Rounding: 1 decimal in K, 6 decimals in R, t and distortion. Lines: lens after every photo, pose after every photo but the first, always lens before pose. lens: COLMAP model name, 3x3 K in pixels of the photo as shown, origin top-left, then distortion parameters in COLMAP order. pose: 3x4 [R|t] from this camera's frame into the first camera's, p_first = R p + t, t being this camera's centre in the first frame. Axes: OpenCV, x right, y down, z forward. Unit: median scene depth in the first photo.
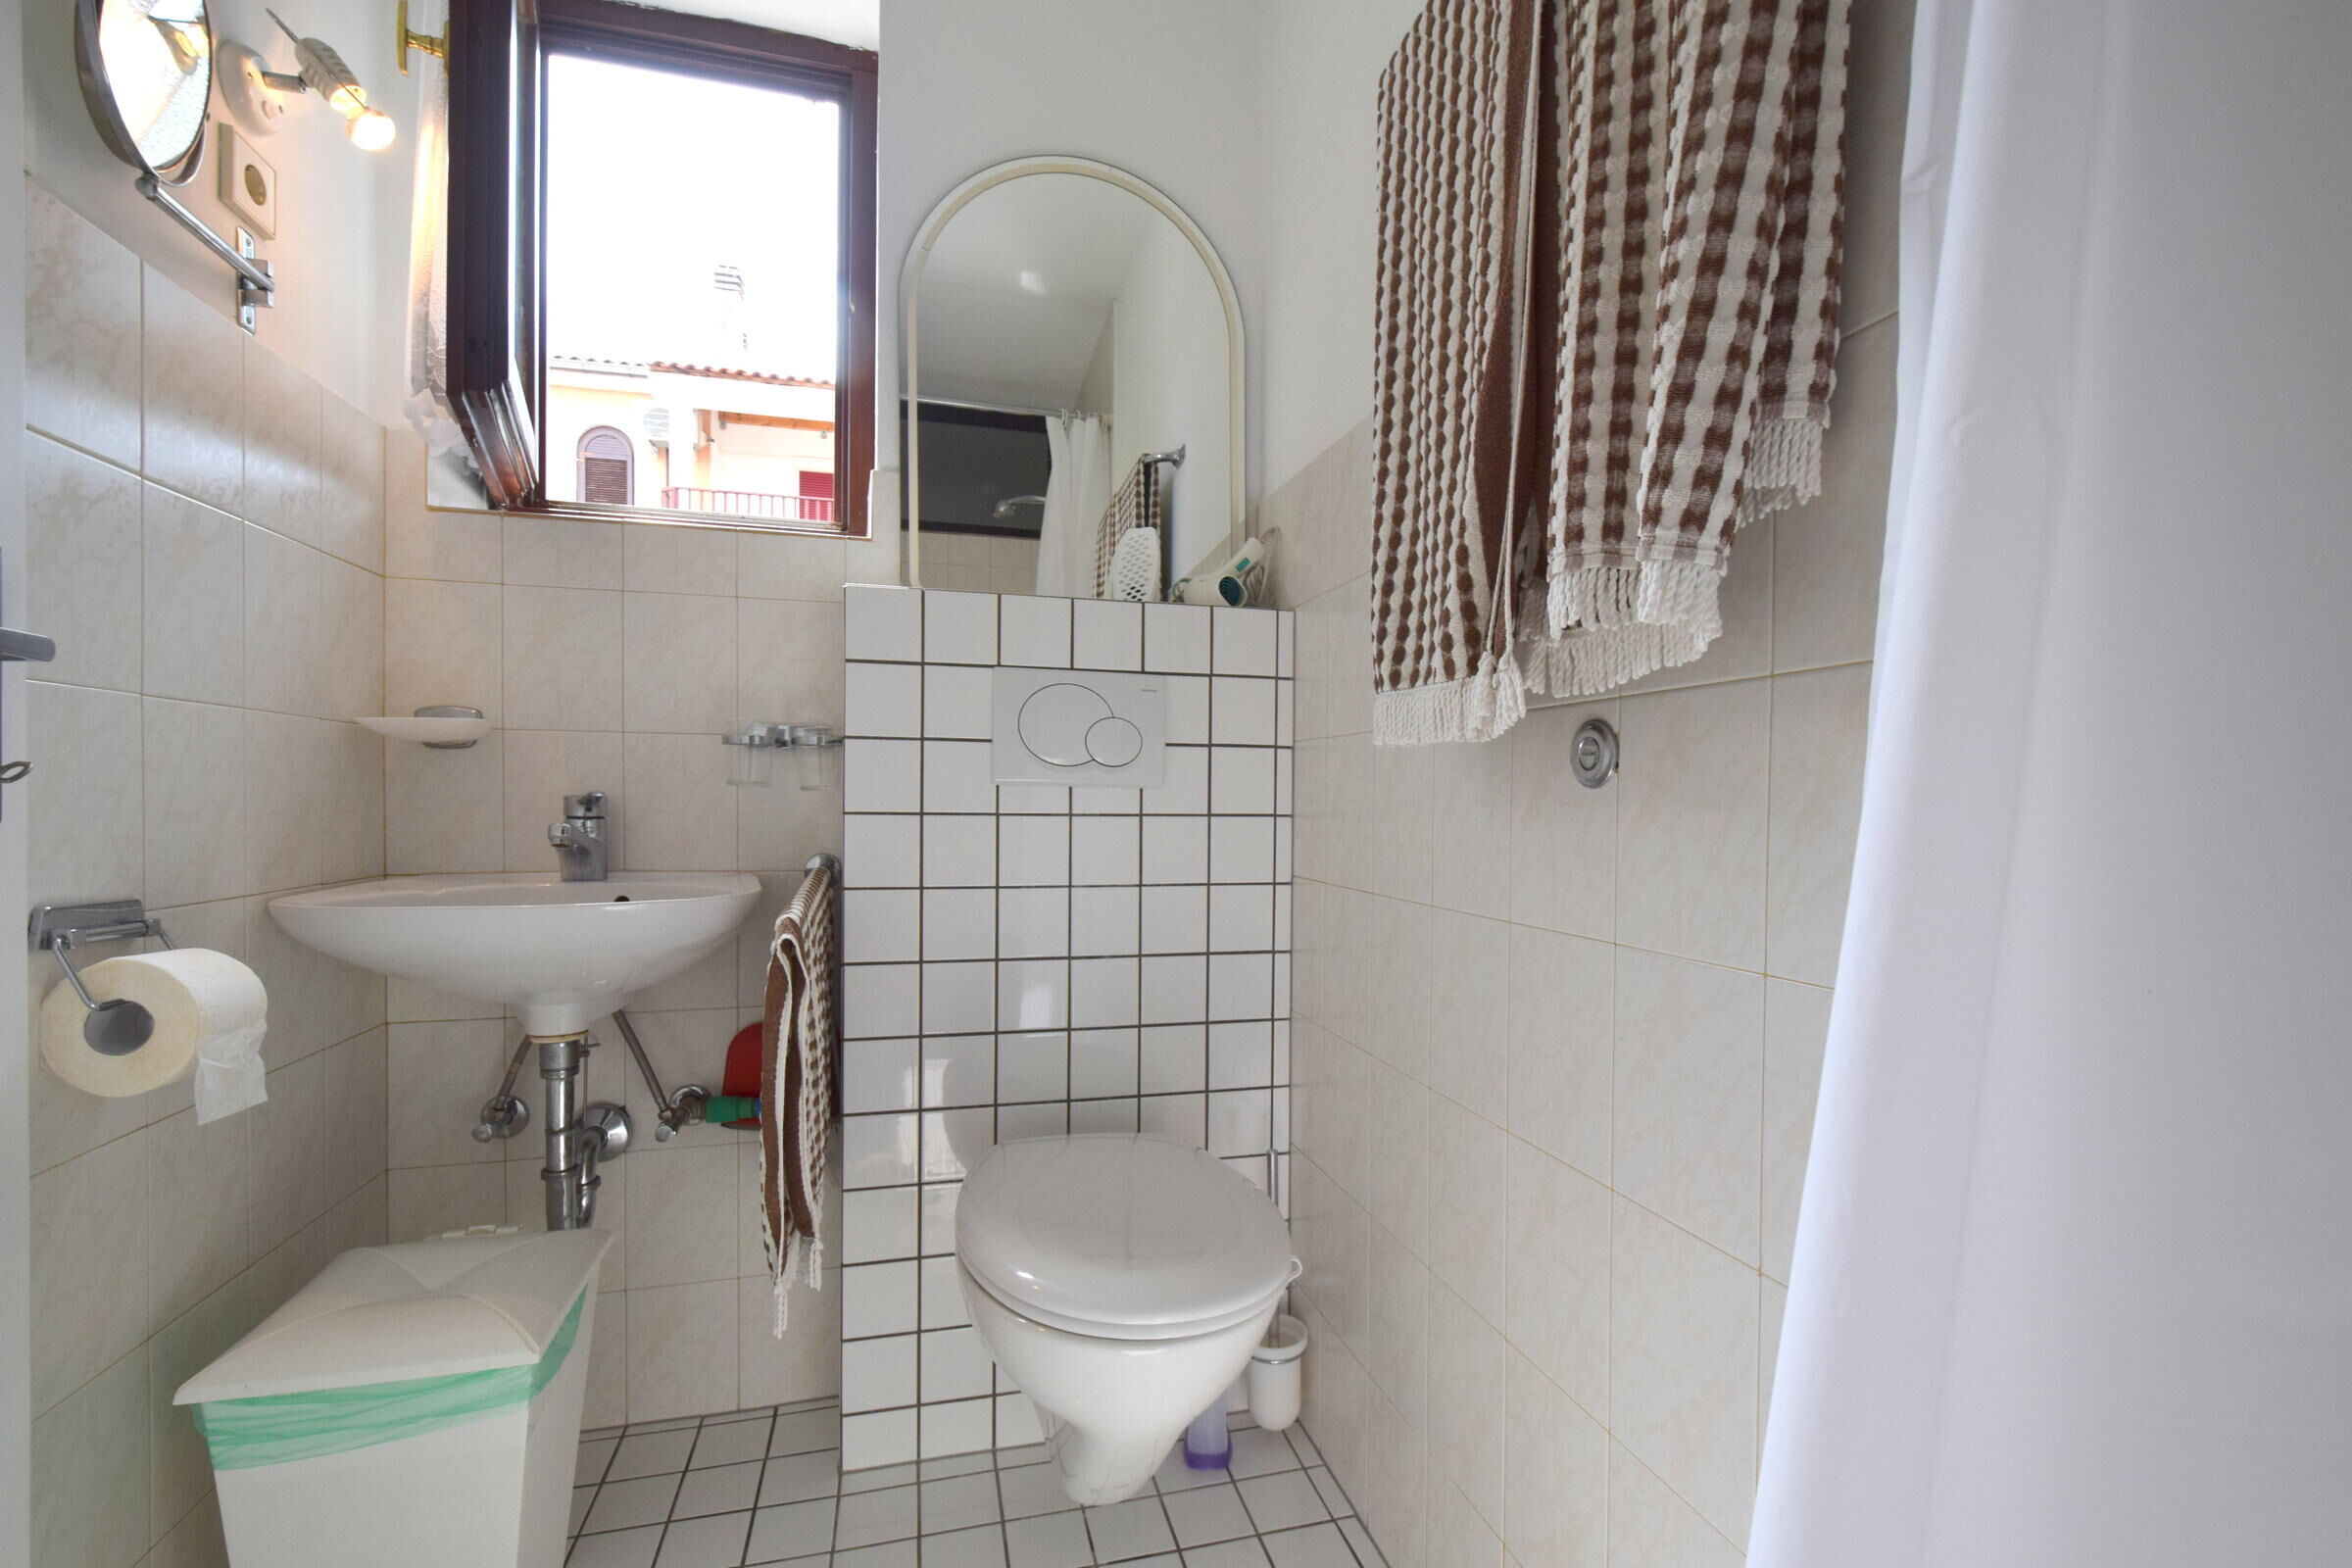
lens RADIAL K [[1031.4, 0, 1197.6], [0, 1031.4, 794.5], [0, 0, 1]] dist [-0.002737, -0.004145]
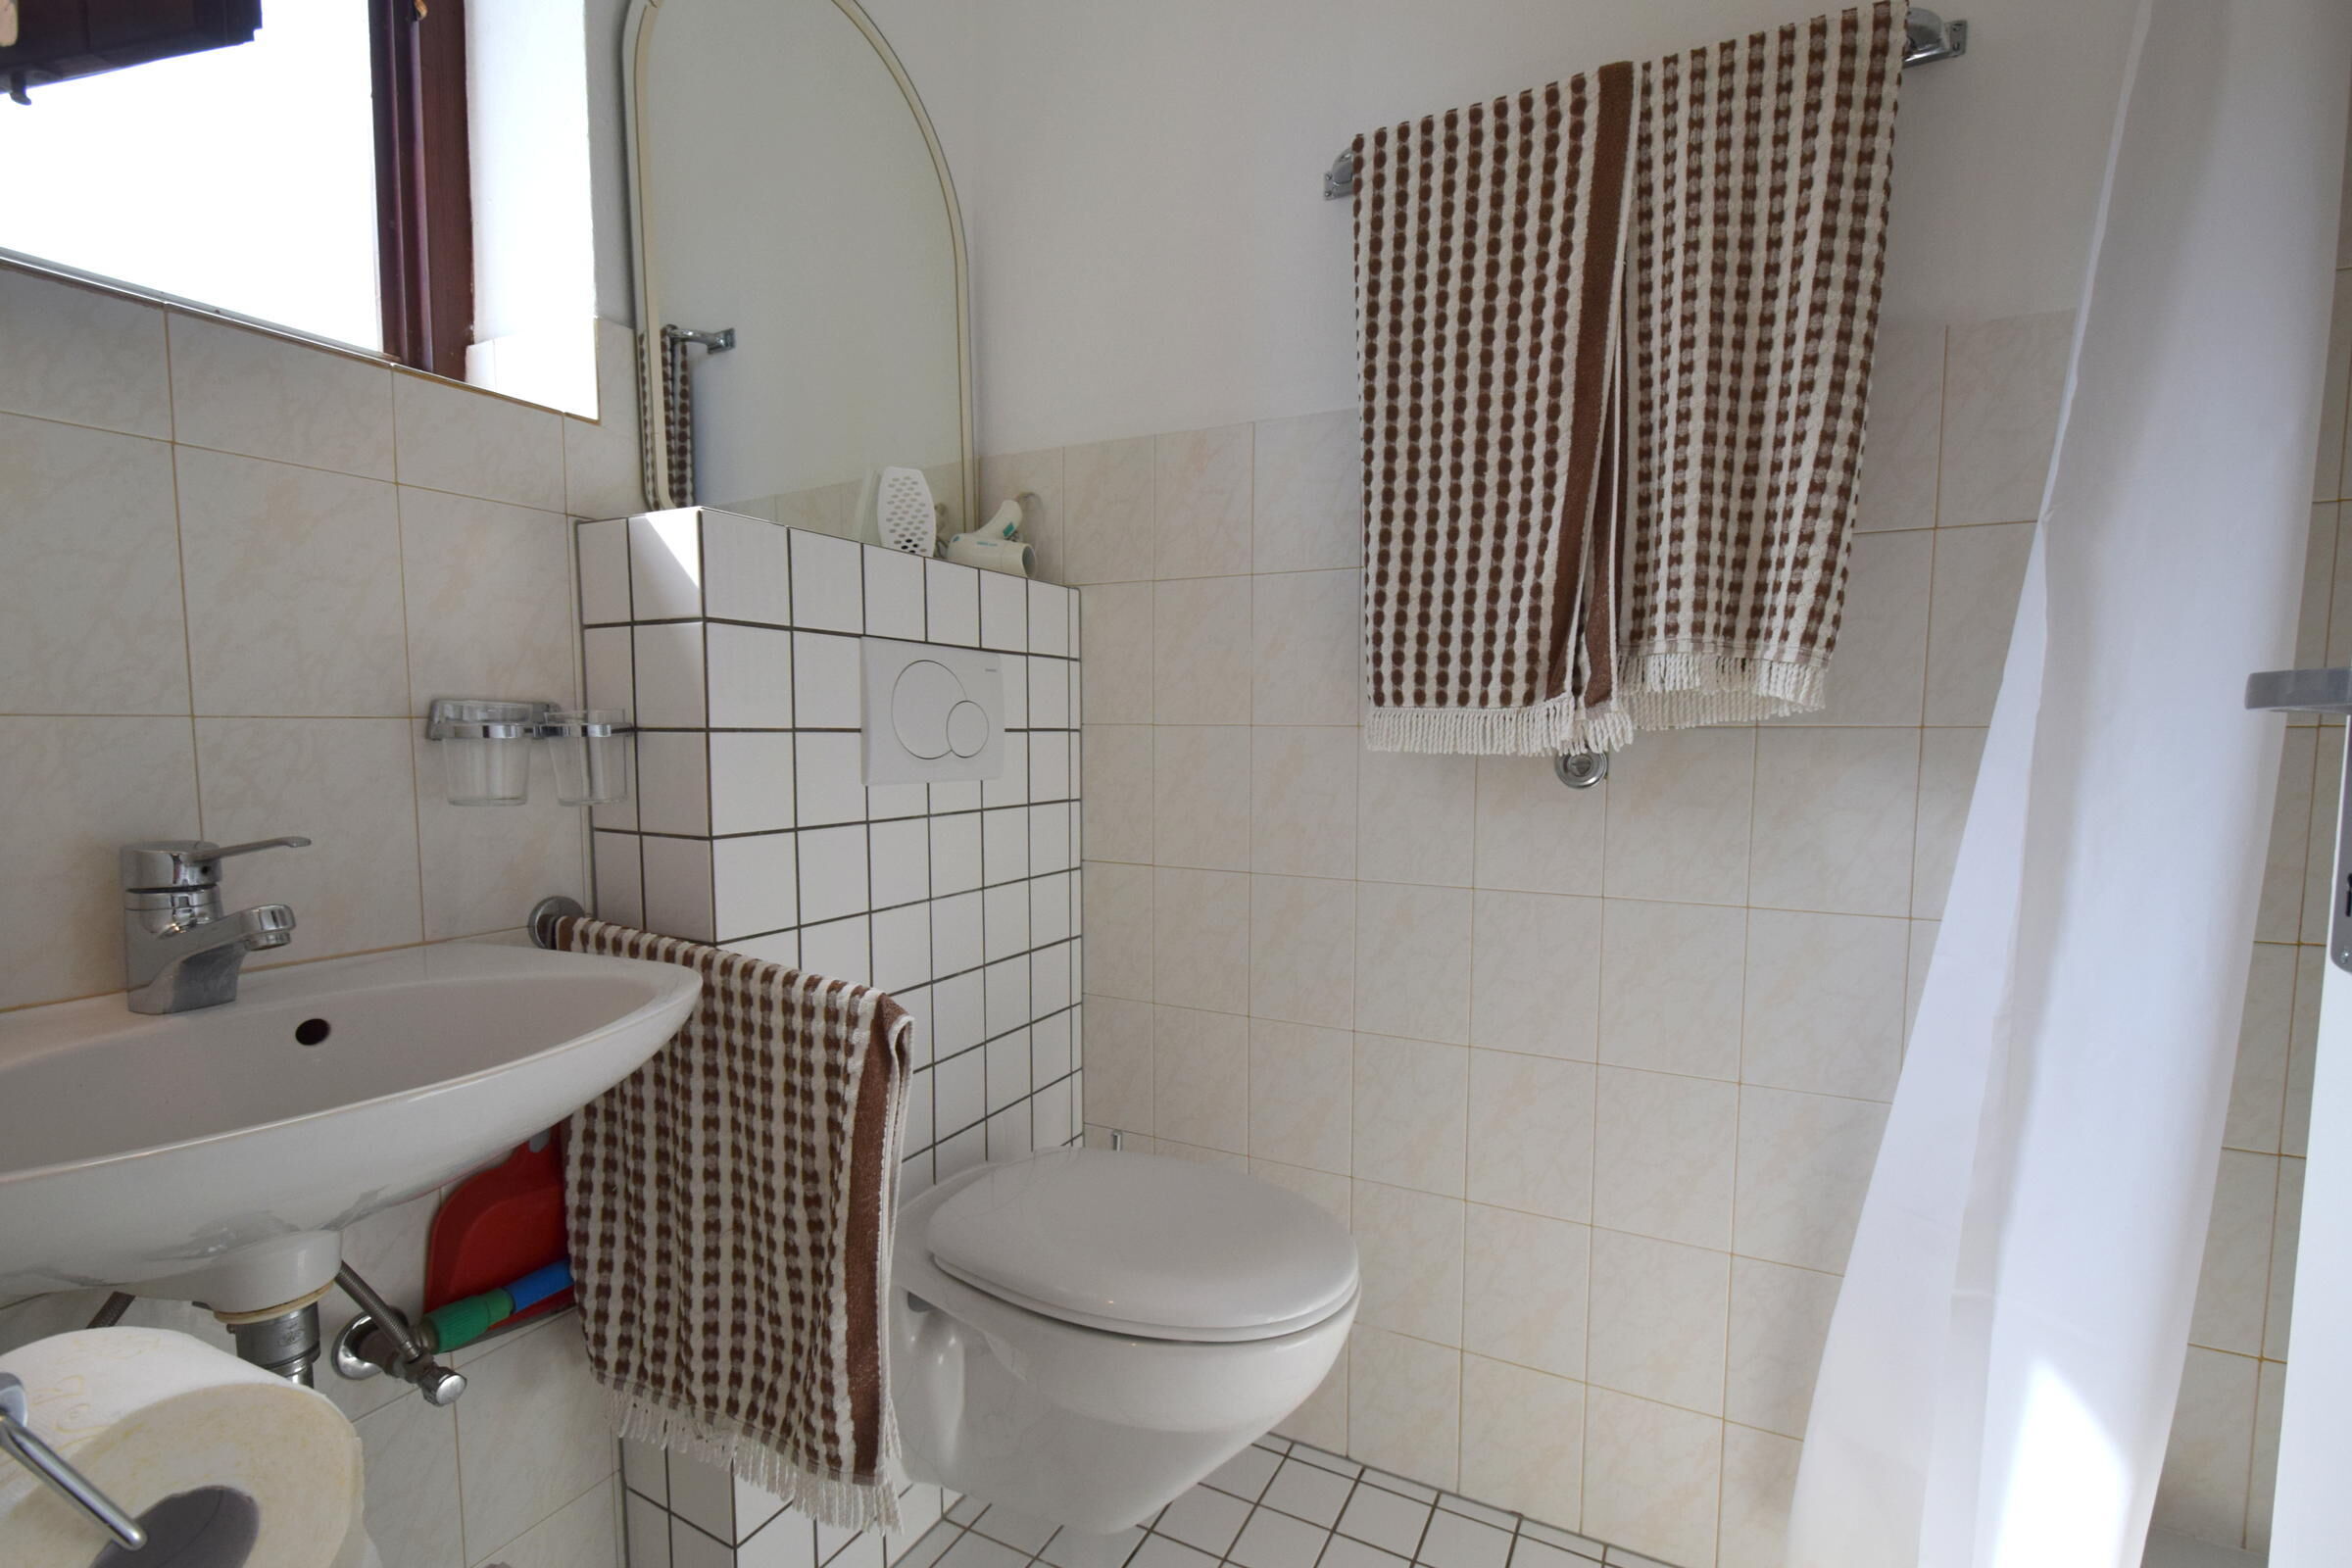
lens RADIAL K [[1031.4, 0, 1222.7], [0, 1031.4, 807.1], [0, 0, 1]] dist [-0.002737, -0.004145]
pose [[0.663065, -0.061052, 0.746068, -0.589647], [-0.002756, 0.996463, 0.083991, -0.059083], [-0.748556, -0.057748, 0.660552, 0.260934]]
